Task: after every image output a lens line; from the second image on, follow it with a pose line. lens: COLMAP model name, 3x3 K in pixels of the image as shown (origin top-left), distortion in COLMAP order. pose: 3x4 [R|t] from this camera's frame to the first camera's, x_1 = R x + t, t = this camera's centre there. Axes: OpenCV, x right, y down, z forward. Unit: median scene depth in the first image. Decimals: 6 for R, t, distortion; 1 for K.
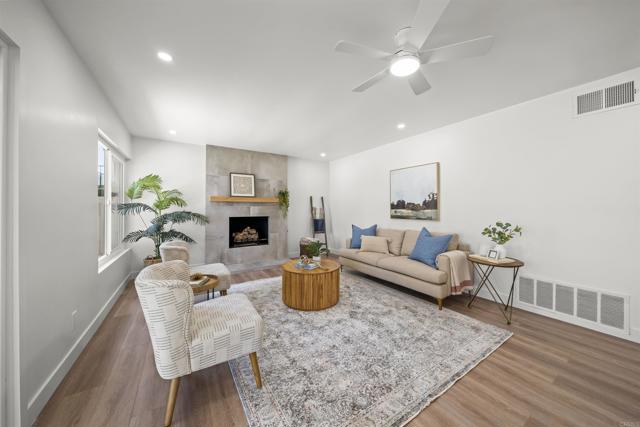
lens RADIAL K [[218.2, 0, 319.8], [0, 218.2, 209.2], [0, 0, 1]] dist [-0.000690, -0.000177]
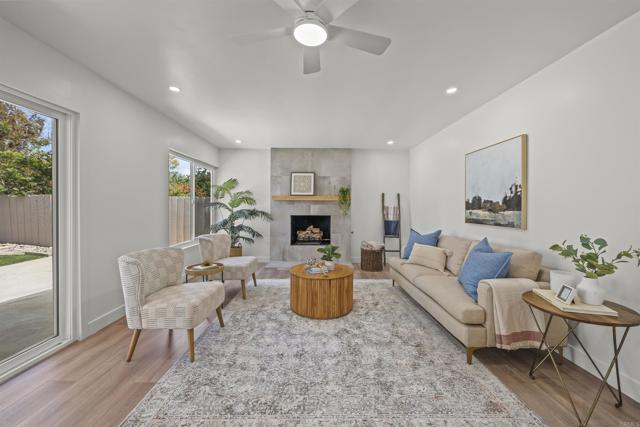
lens RADIAL K [[245.3, 0, 320.1], [0, 245.3, 210.1], [0, 0, 1]] dist [0.000926, 0.000243]
pose [[0.852886, 0.013598, -0.521921, 0.403977], [-0.008731, 0.999892, 0.011784, -0.003497], [0.522025, -0.005494, 0.852913, 0.102145]]
